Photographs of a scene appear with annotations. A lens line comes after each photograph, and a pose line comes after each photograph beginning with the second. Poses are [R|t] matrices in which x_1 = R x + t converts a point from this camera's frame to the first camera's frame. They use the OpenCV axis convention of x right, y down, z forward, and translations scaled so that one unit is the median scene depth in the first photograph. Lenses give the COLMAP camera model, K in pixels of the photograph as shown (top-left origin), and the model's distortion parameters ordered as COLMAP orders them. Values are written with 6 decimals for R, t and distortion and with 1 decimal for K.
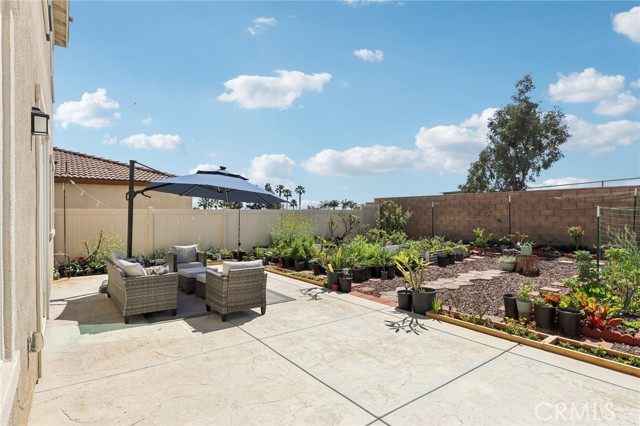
lens RADIAL K [[330.4, 0, 316.5], [0, 330.4, 215.2], [0, 0, 1]] dist [0.002209, 0.000049]
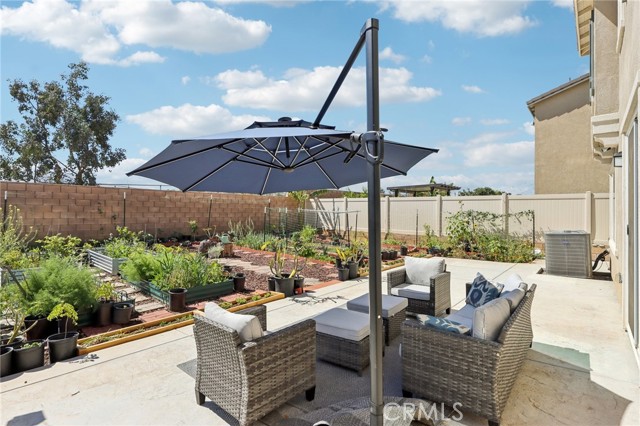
lens RADIAL K [[330.4, 0, 316.7], [0, 330.4, 212.3], [0, 0, 1]] dist [0.002209, 0.000049]
pose [[-0.222021, -0.002204, 0.975039, -0.691969], [-0.002207, 0.999996, 0.001758, -0.002569], [-0.975039, -0.001762, -0.222025, 0.934611]]
